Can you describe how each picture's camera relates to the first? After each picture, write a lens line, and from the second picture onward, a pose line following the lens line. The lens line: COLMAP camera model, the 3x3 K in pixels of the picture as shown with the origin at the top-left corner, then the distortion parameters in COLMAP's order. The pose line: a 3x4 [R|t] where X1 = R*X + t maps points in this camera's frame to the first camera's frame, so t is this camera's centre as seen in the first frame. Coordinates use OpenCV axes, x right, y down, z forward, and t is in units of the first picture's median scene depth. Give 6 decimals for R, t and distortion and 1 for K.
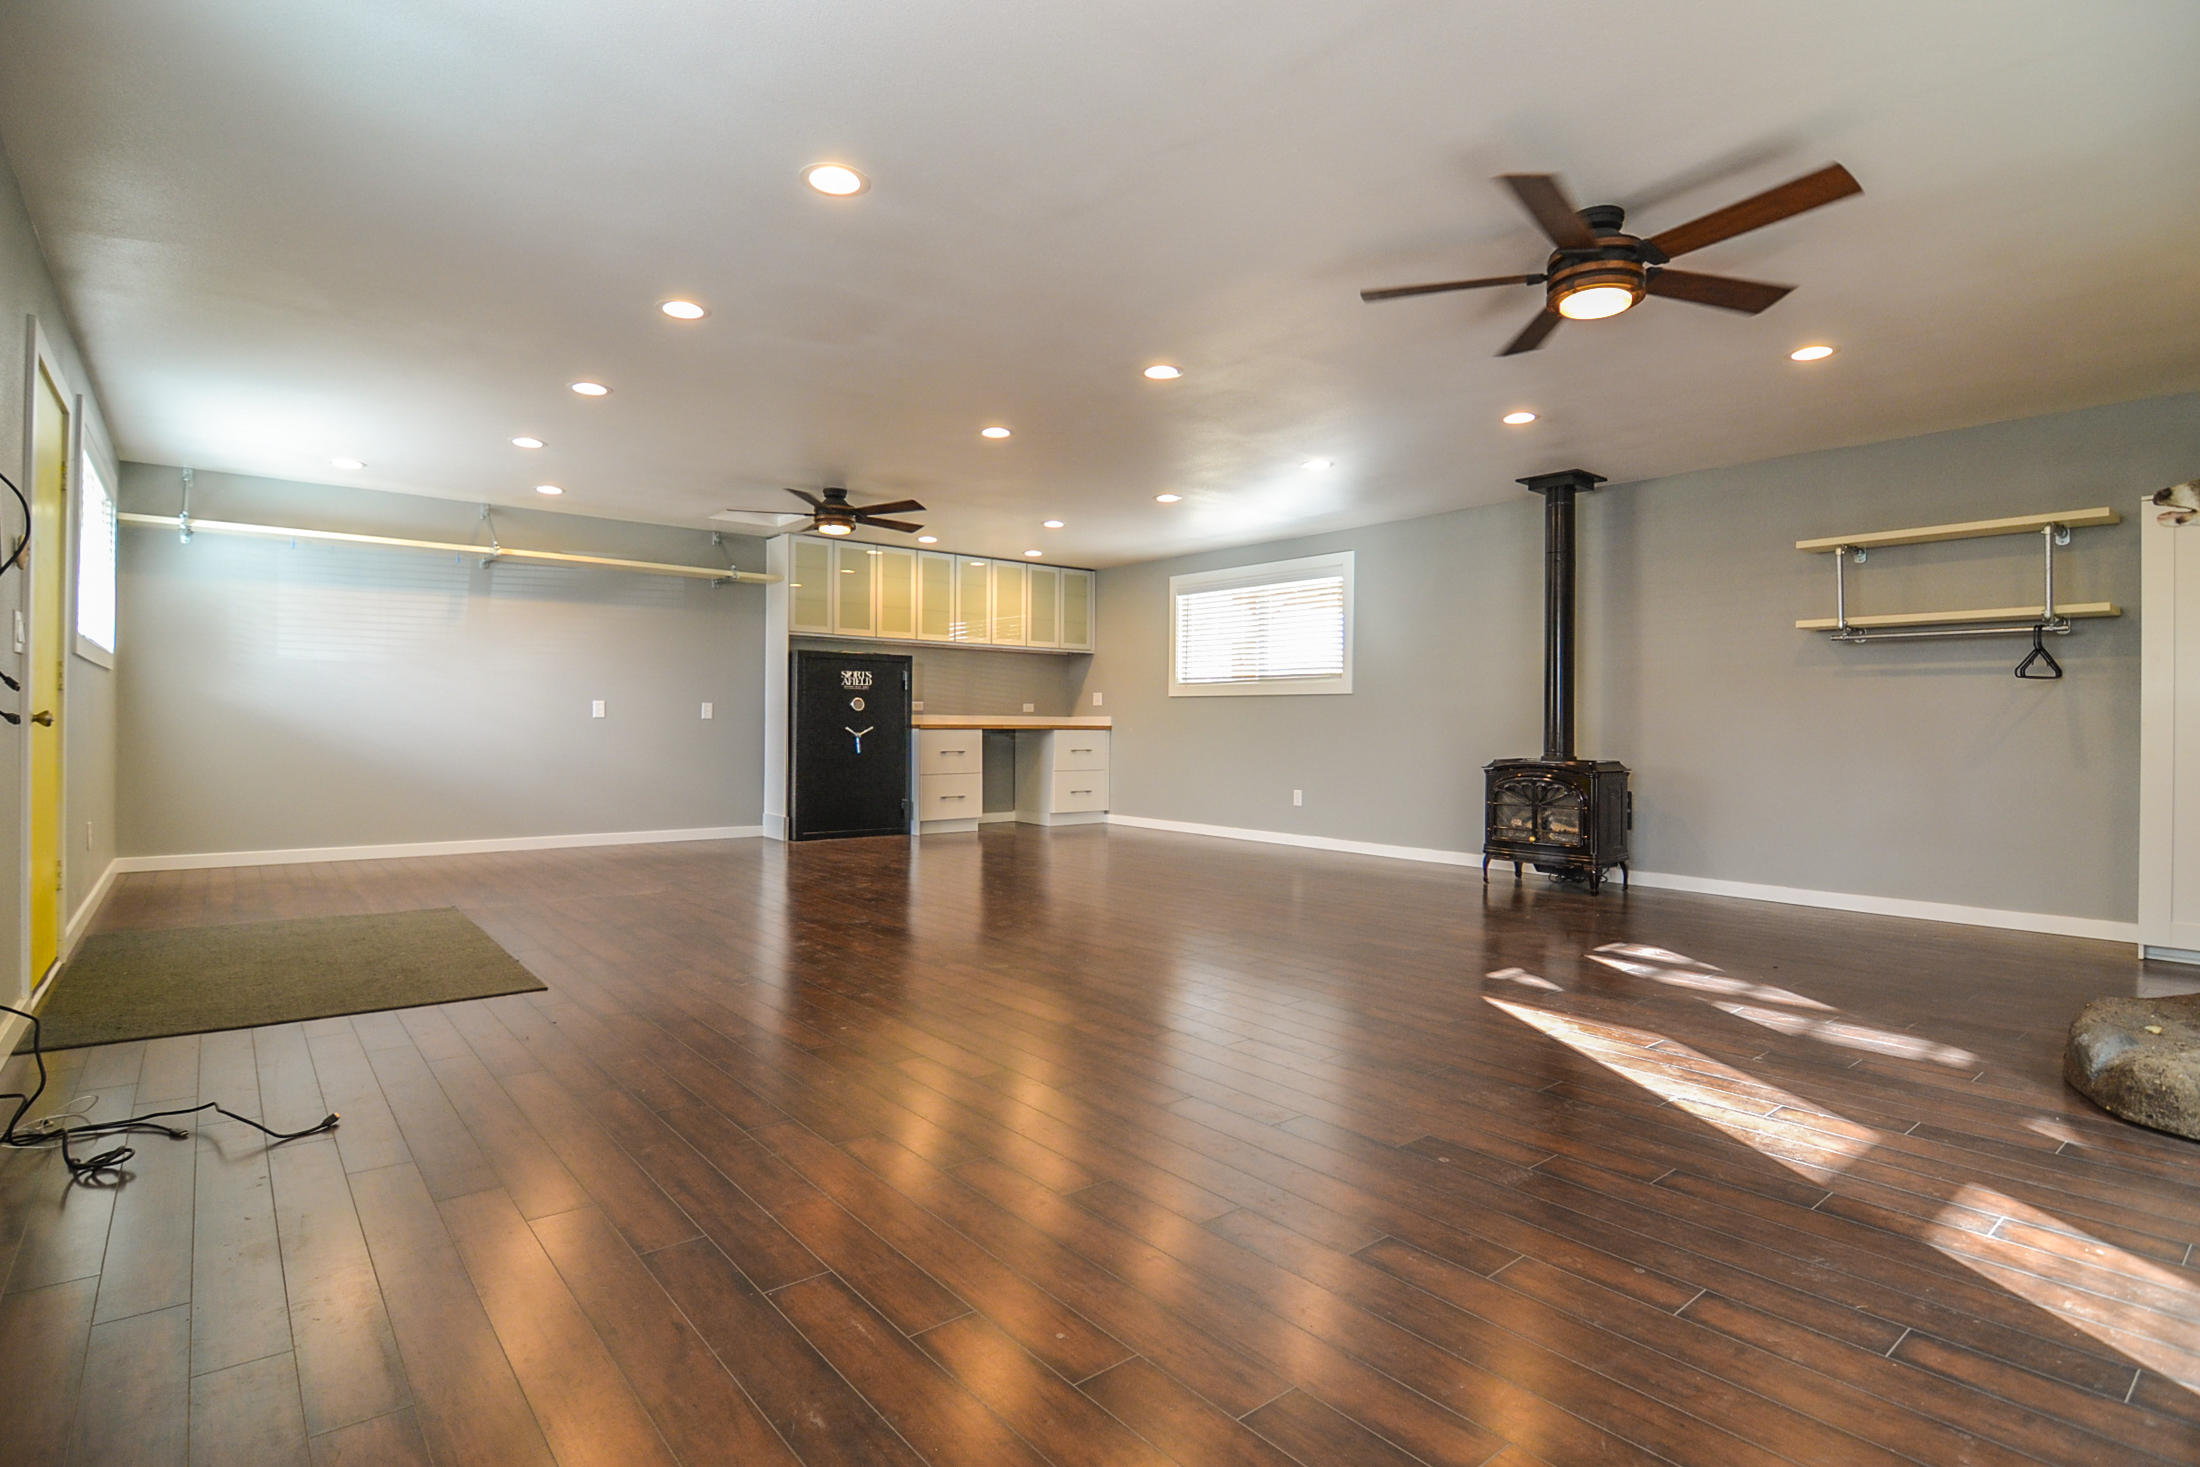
lens RADIAL K [[1099.4, 0, 1094.6], [0, 1099.4, 727.7], [0, 0, 1]] dist [-0.016113, -0.007269]
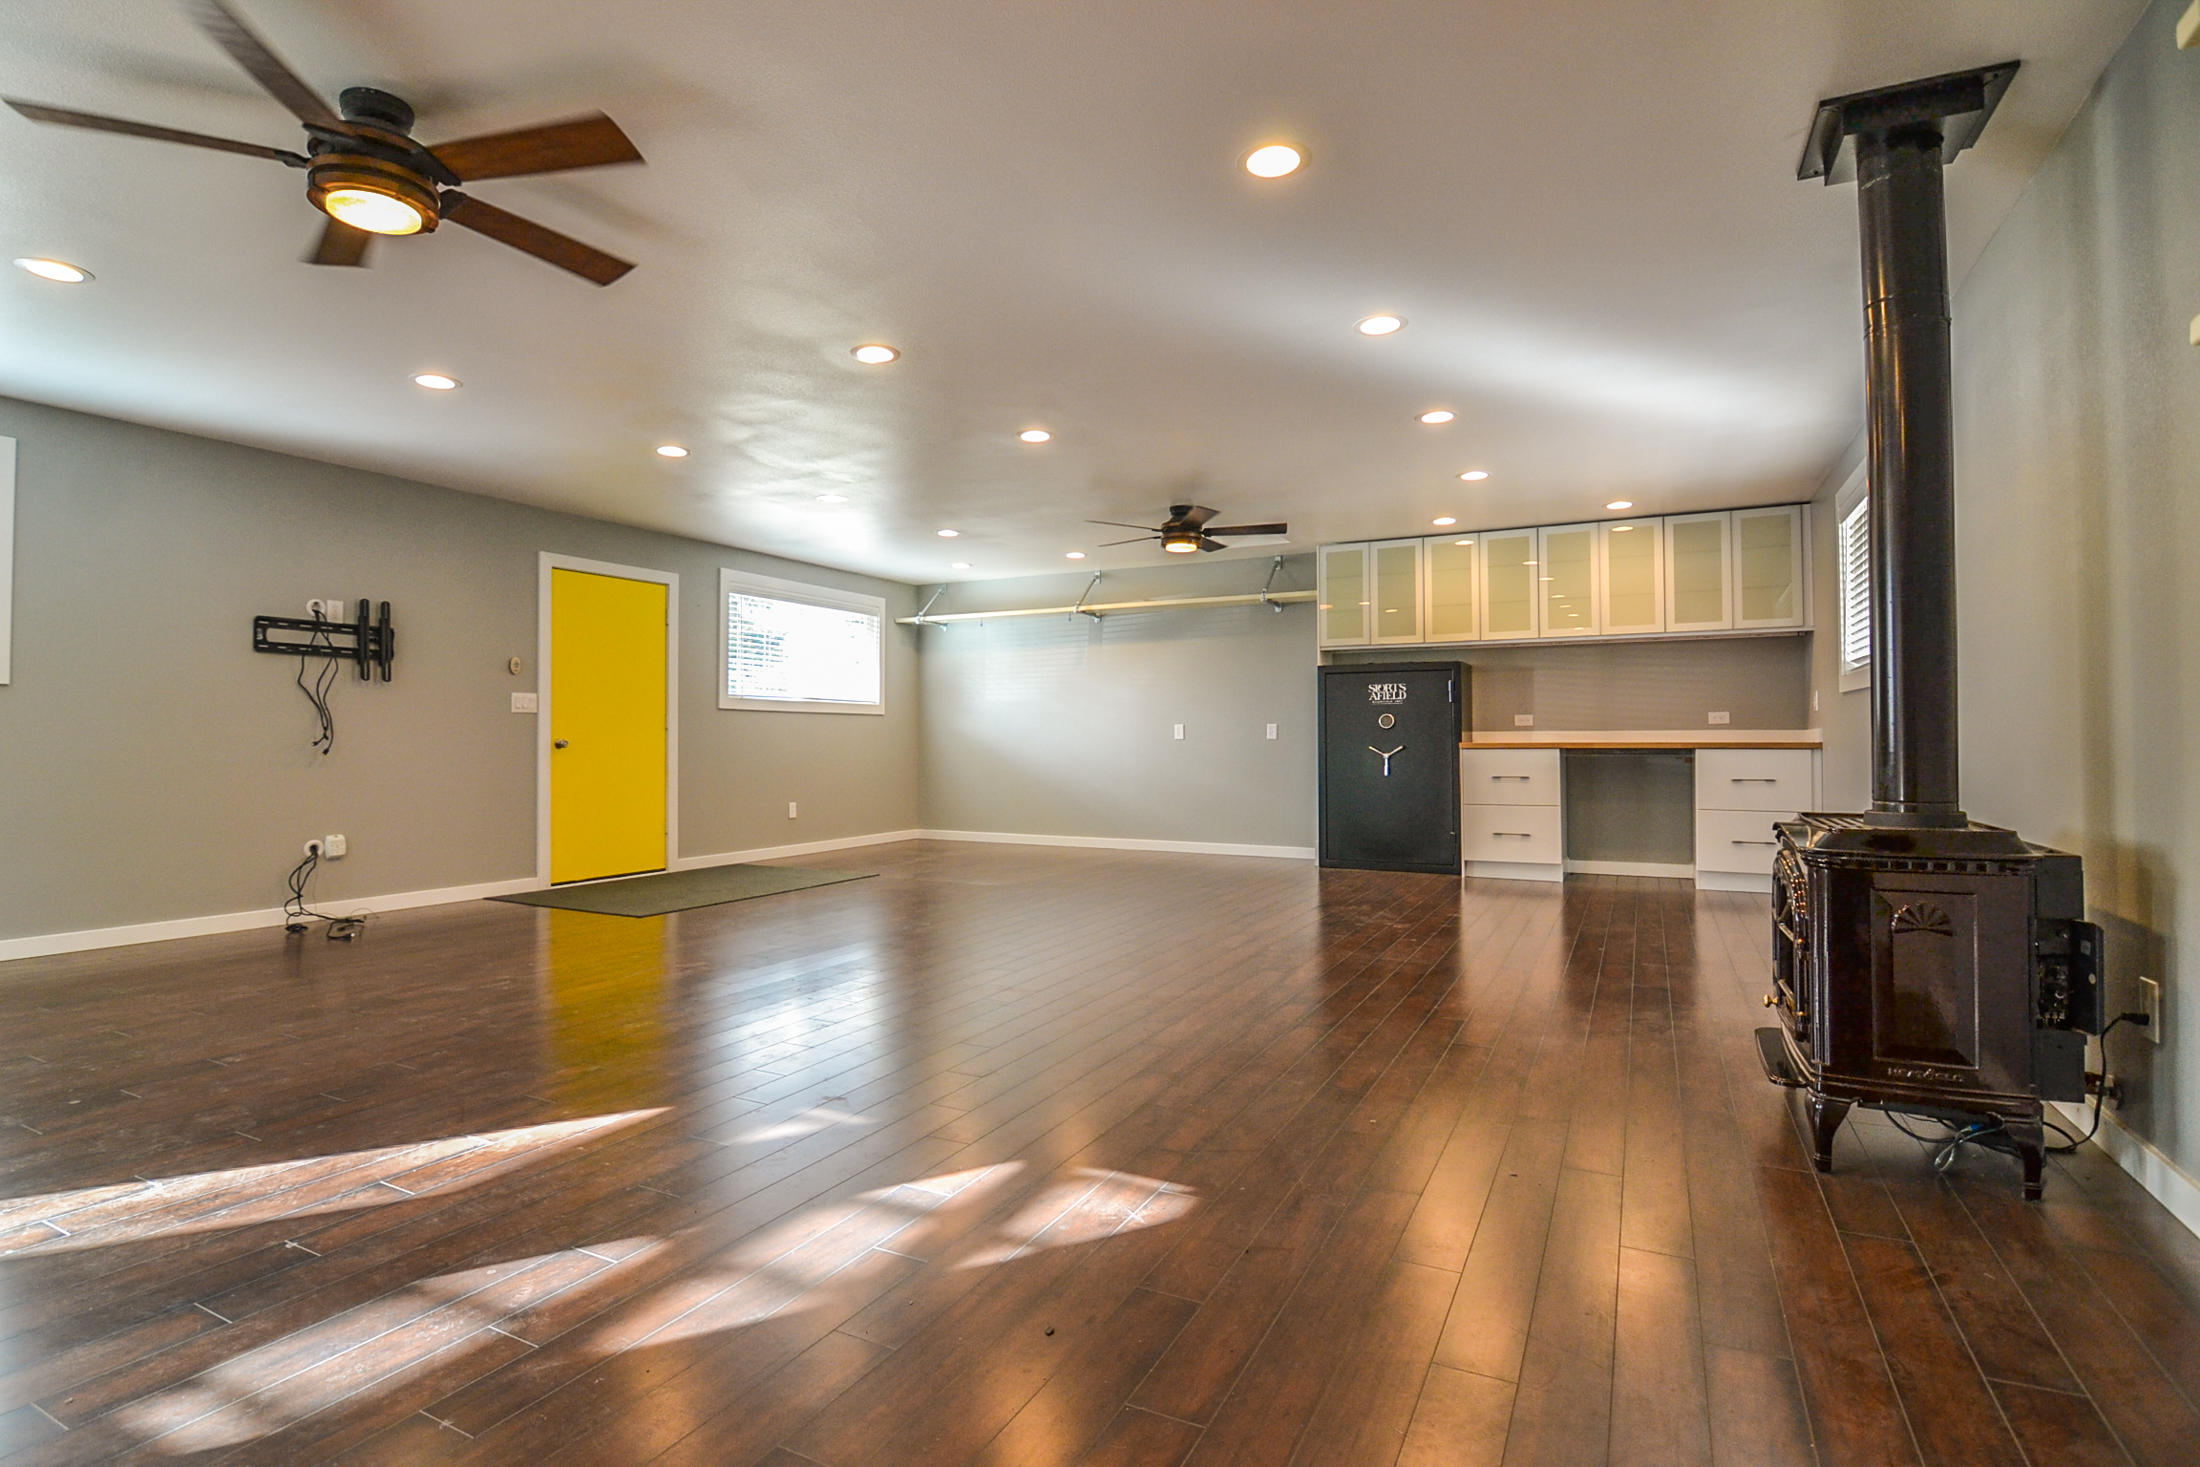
lens RADIAL K [[1099.4, 0, 1089.8], [0, 1099.4, 728.5], [0, 0, 1]] dist [-0.016113, -0.007269]
pose [[0.379494, -0.020601, -0.924965, 0.506106], [0.001806, 0.999767, -0.021526, 0.003231], [0.925192, 0.006499, 0.379443, 0.433825]]
